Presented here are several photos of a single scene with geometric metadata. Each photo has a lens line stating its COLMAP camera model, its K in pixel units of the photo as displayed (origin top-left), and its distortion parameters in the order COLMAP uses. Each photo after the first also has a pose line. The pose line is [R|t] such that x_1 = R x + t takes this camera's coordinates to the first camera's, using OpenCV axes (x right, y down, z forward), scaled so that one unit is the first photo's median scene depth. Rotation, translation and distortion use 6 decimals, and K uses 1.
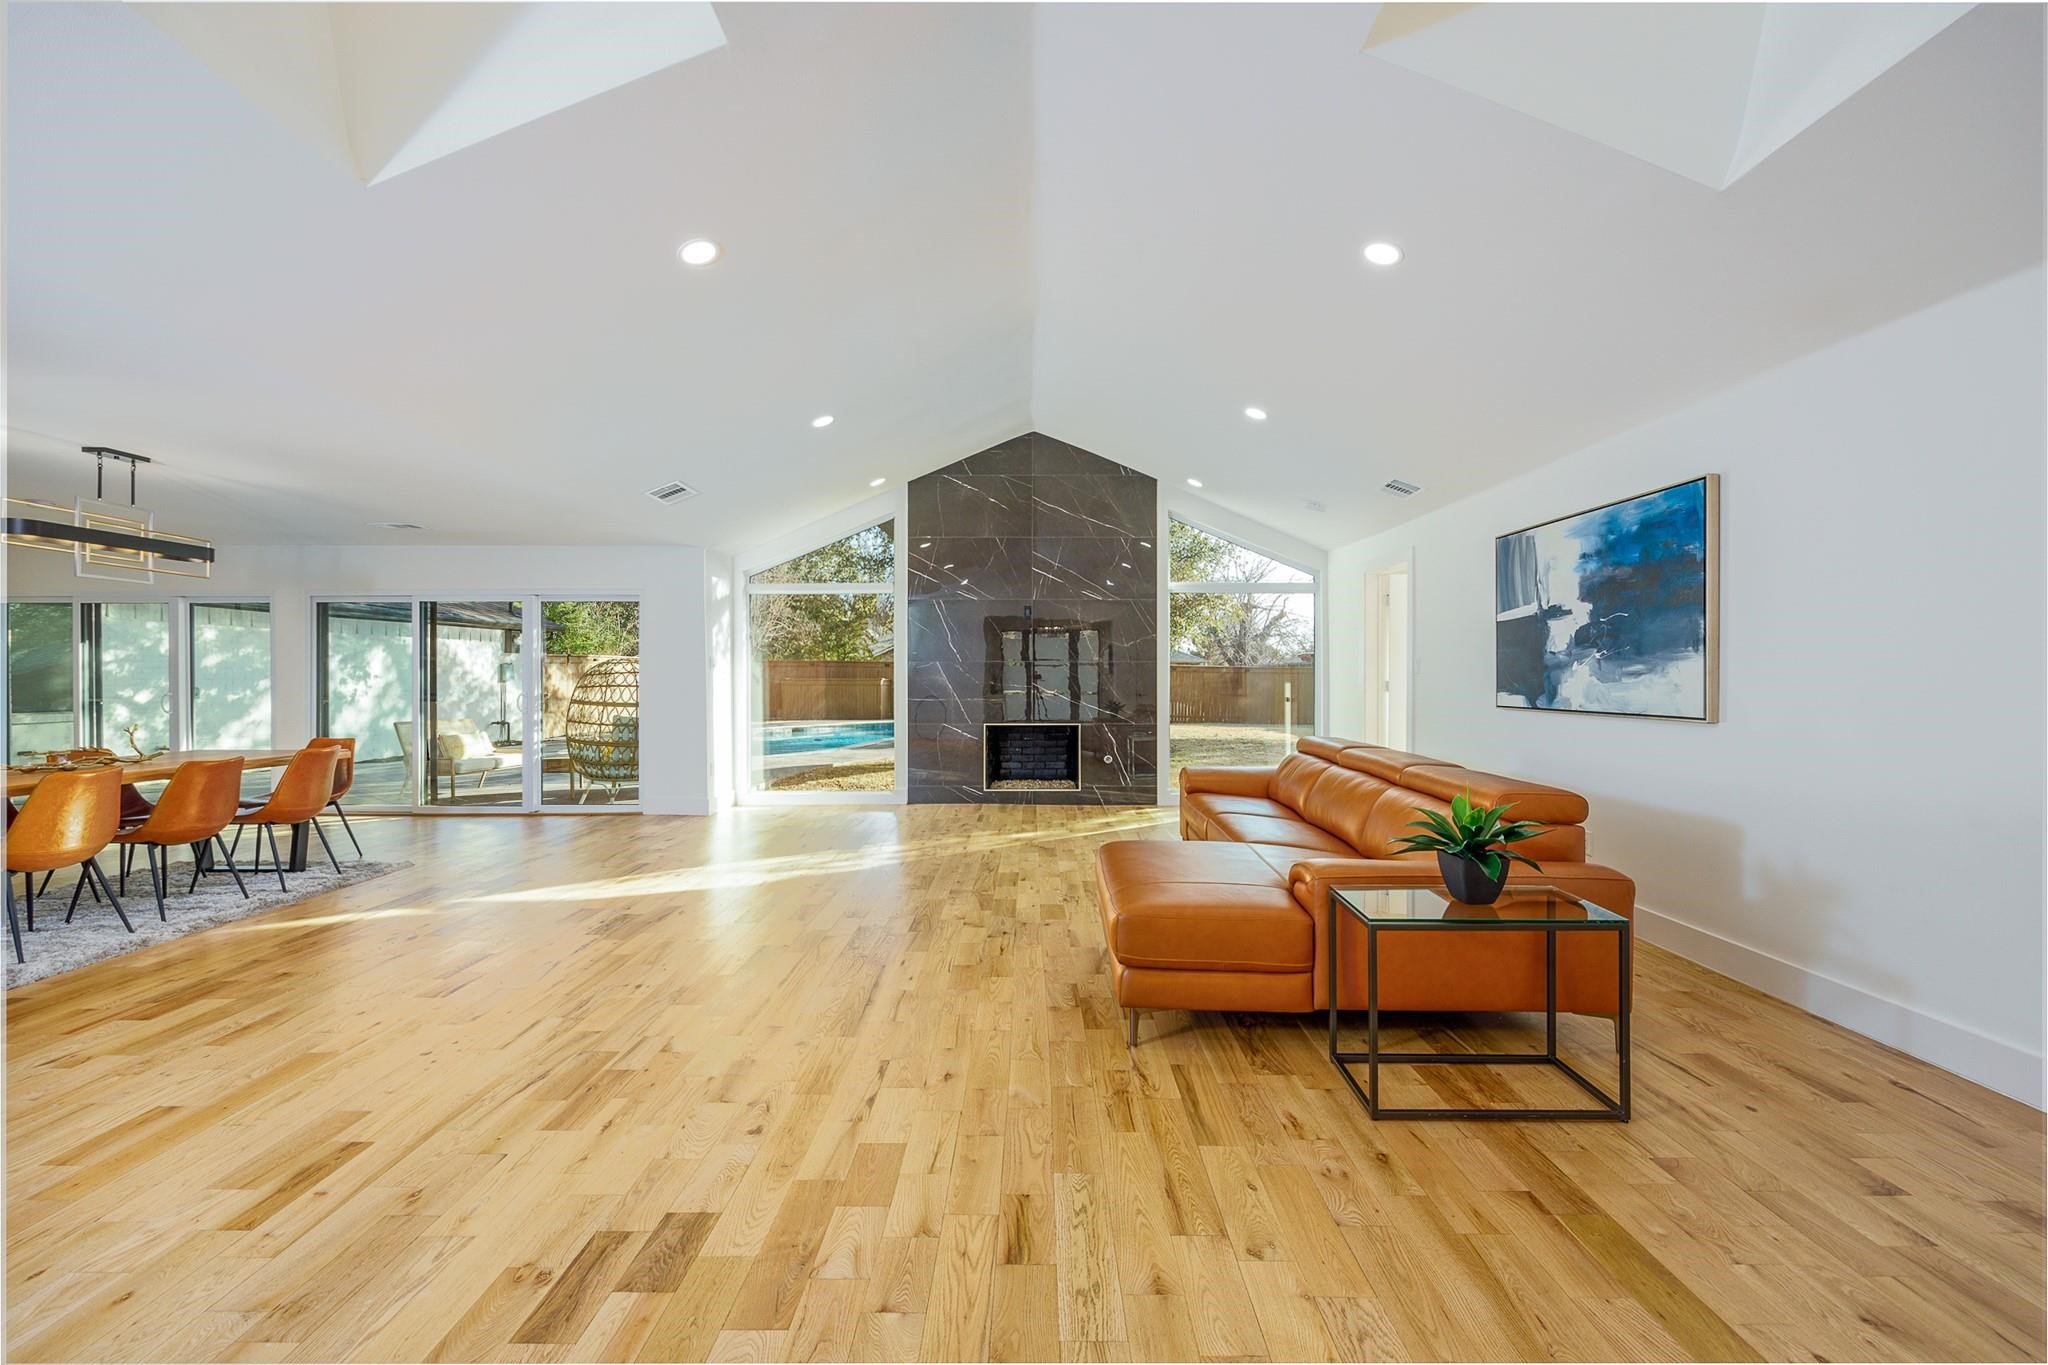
lens RADIAL K [[830.2, 0, 1024.0], [0, 830.2, 682.5], [0, 0, 1]] dist [-0.003037, -0.000162]
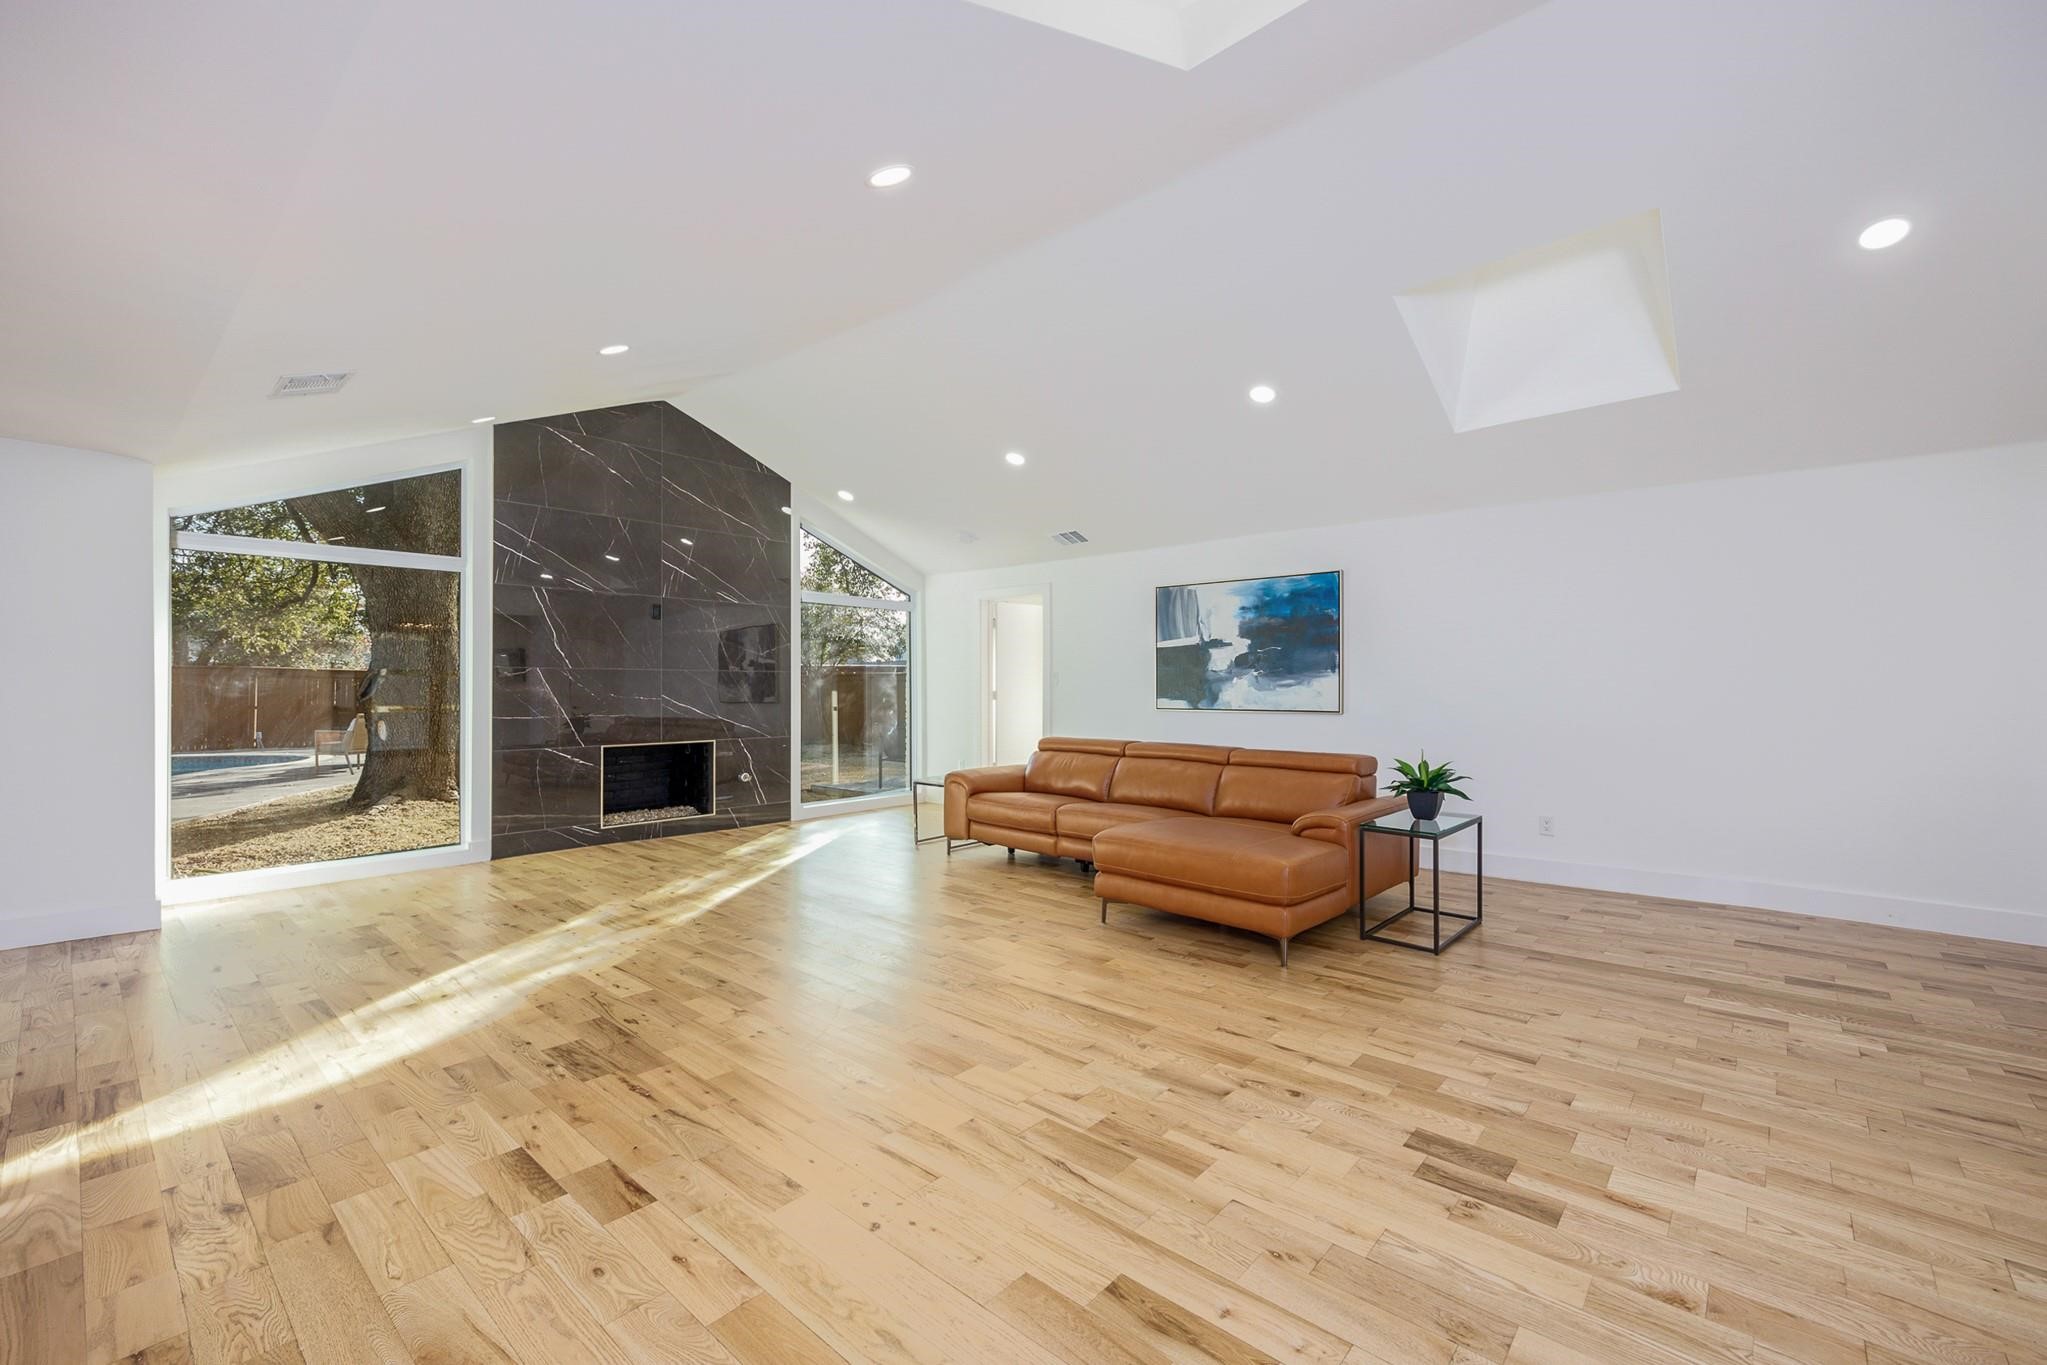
lens RADIAL K [[851.7, 0, 1023.5], [0, 851.7, 682.5], [0, 0, 1]] dist [0.000553, 0.000187]
pose [[0.652982, 0.003236, 0.757367, -0.824454], [0.006108, 0.999936, -0.009539, -0.003163], [-0.757349, 0.010855, 0.652920, 0.298436]]
